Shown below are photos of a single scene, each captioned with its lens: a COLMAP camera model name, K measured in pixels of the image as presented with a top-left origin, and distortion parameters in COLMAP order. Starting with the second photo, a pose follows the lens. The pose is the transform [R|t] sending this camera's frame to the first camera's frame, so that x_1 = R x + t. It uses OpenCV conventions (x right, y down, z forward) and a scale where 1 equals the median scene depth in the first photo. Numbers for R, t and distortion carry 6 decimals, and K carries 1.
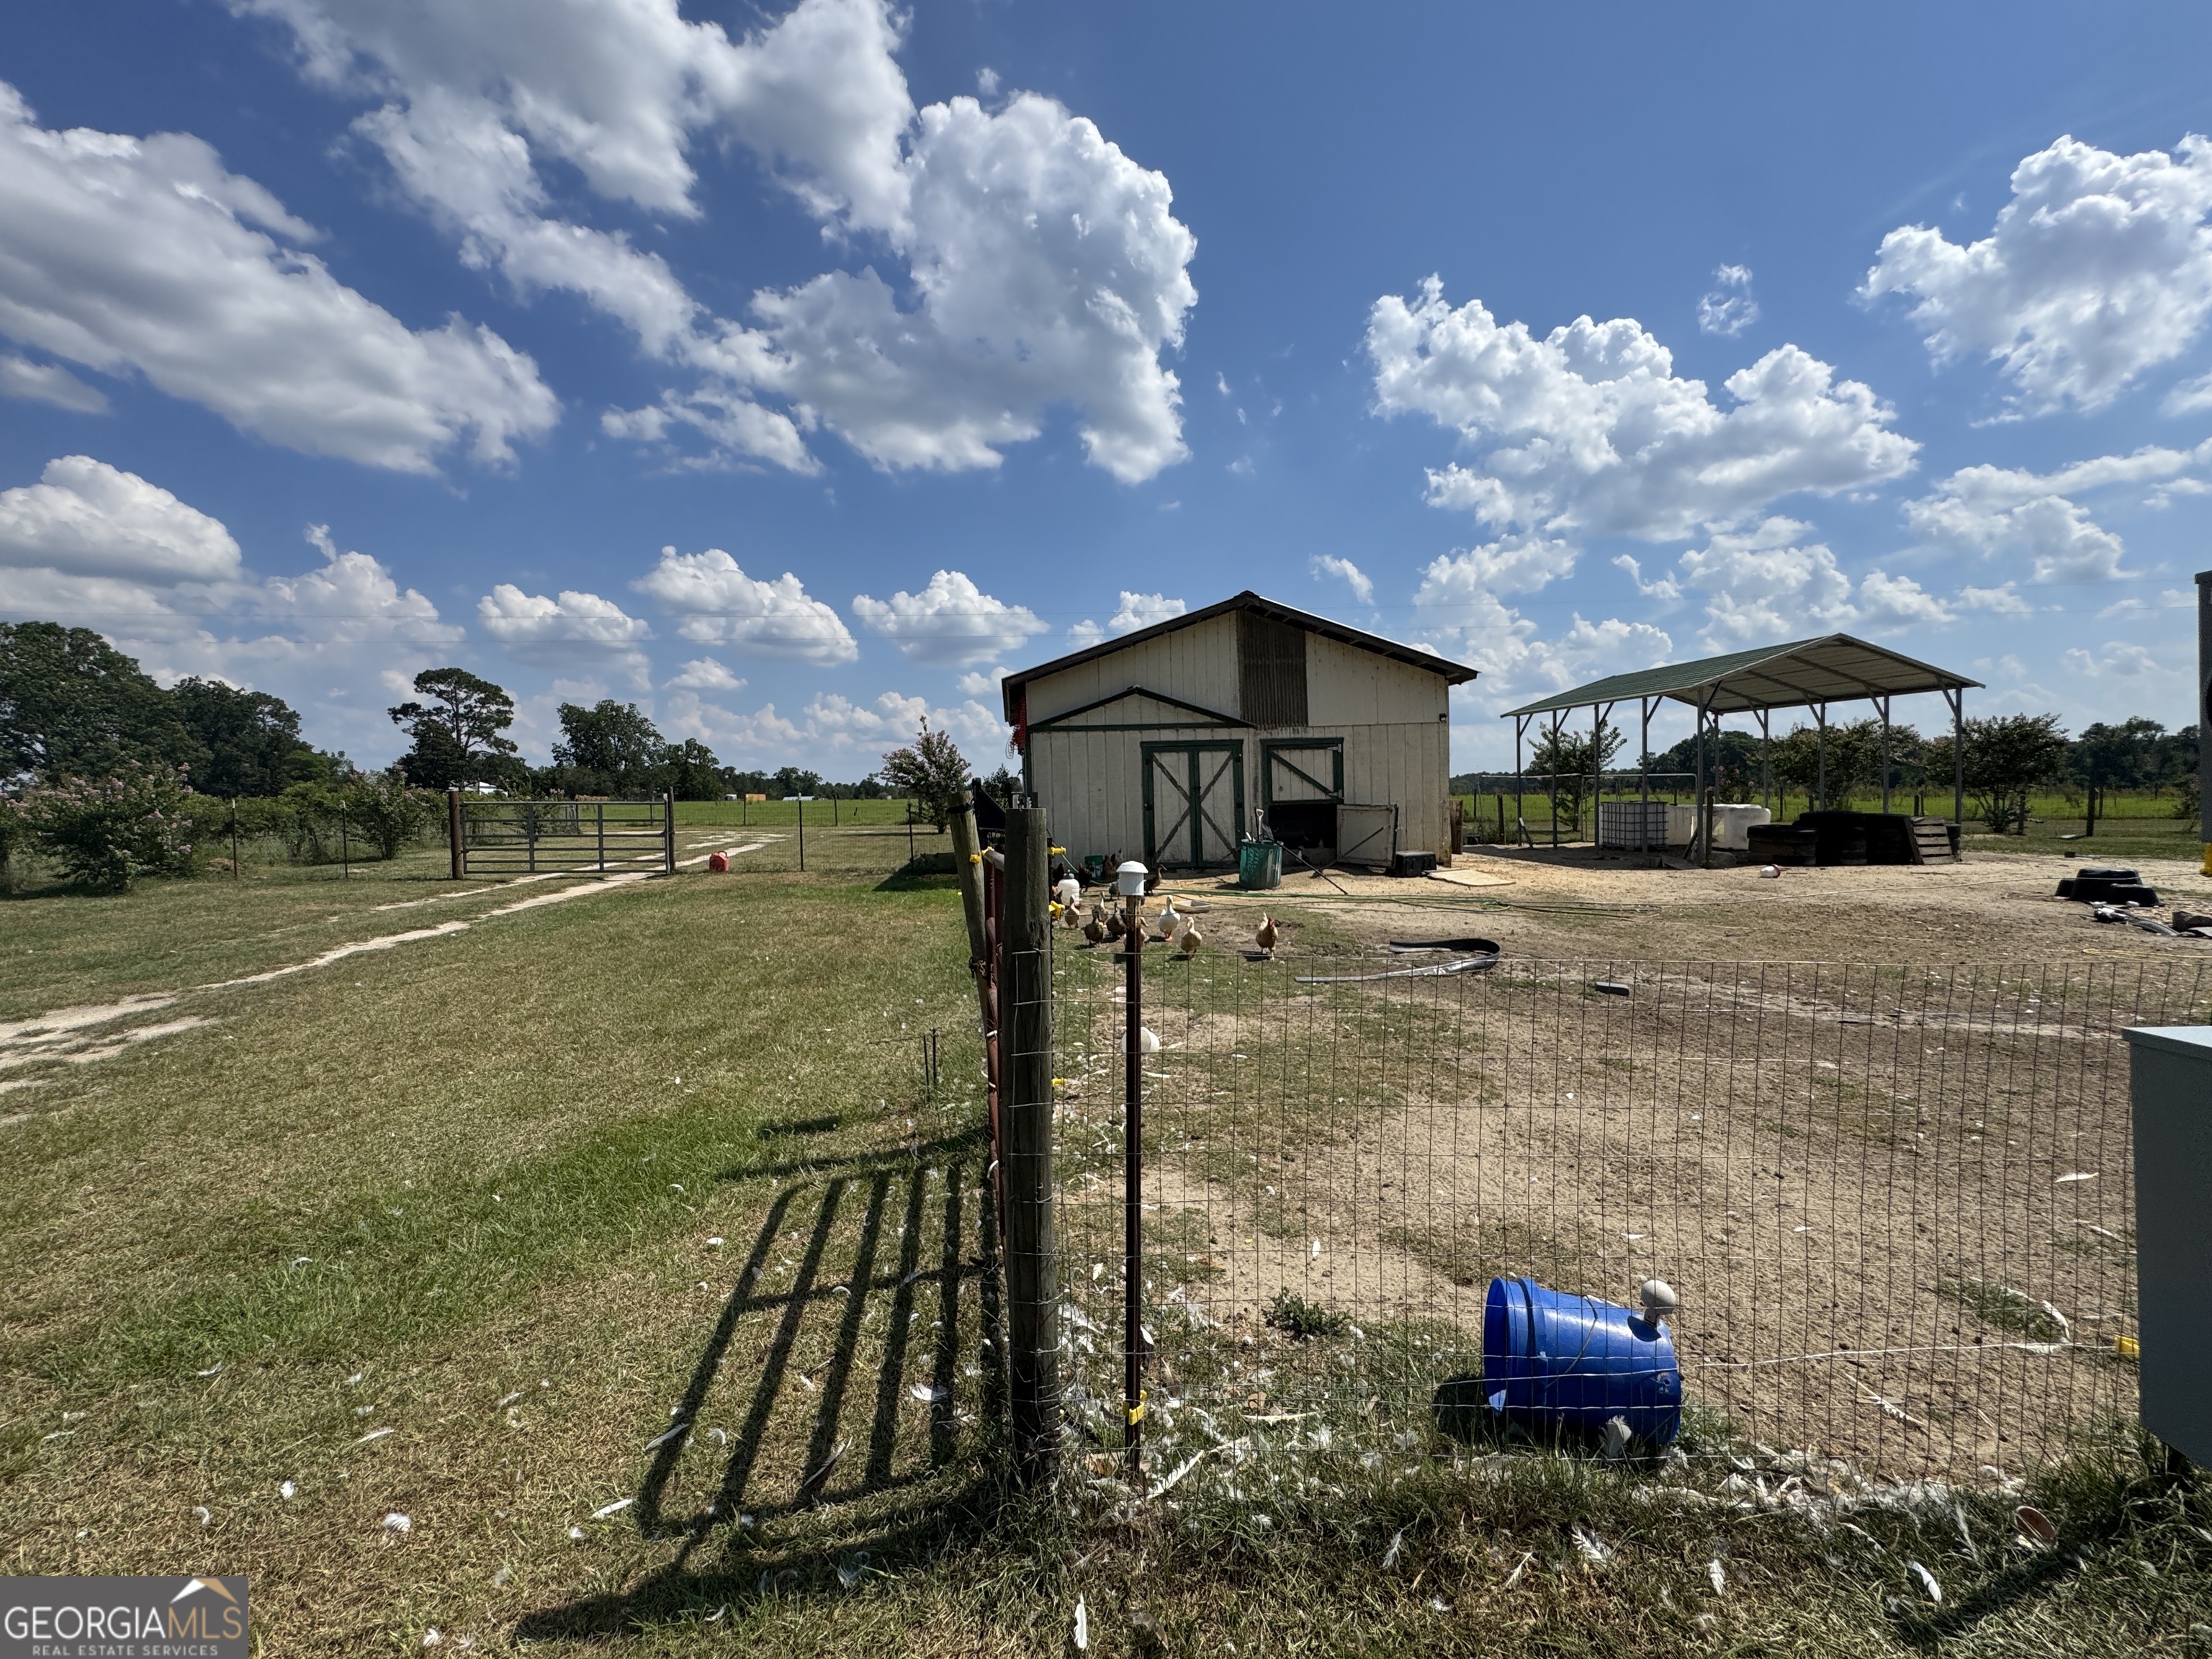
lens RADIAL K [[895.5, 0, 1106.0], [0, 895.5, 829.5], [0, 0, 1]] dist [-0.000137, 0.000173]
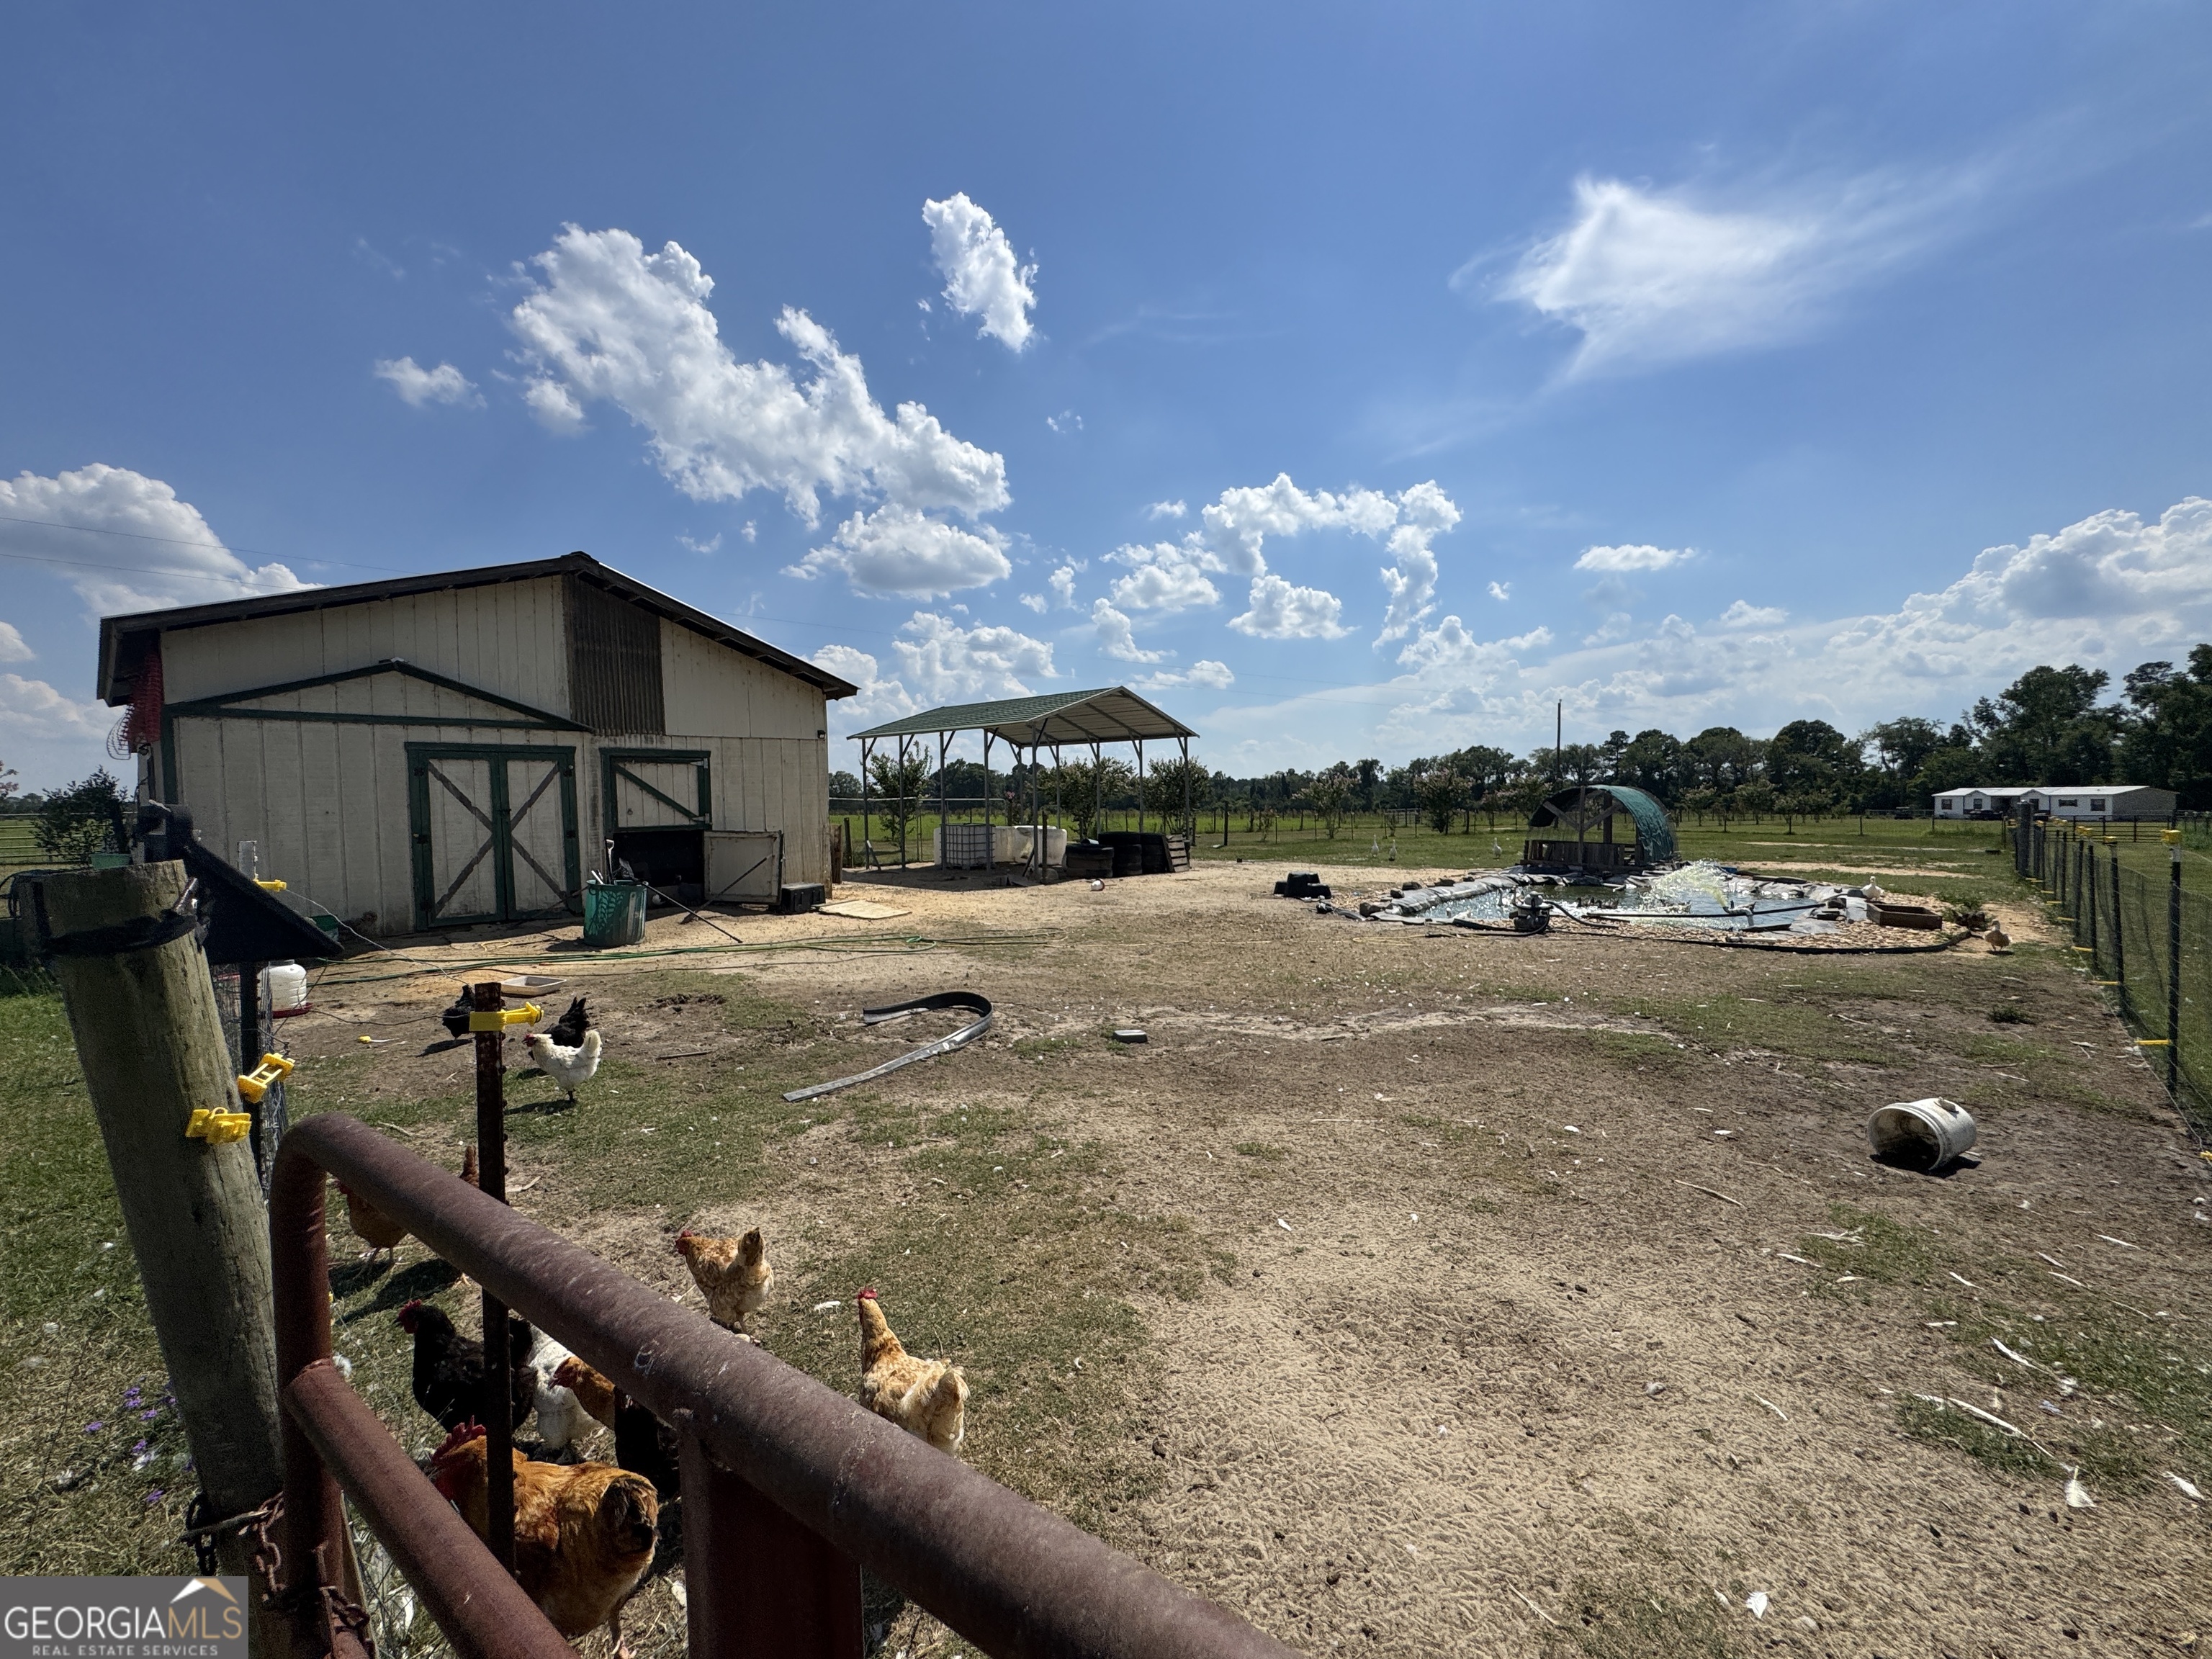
lens RADIAL K [[890.9, 0, 1104.3], [0, 890.9, 830.1], [0, 0, 1]] dist [-0.008672, 0.001392]
pose [[0.733096, -0.010369, 0.680046, -0.030404], [0.024982, 0.999620, -0.011689, -0.010101], [-0.679666, 0.025558, 0.733076, 0.146182]]
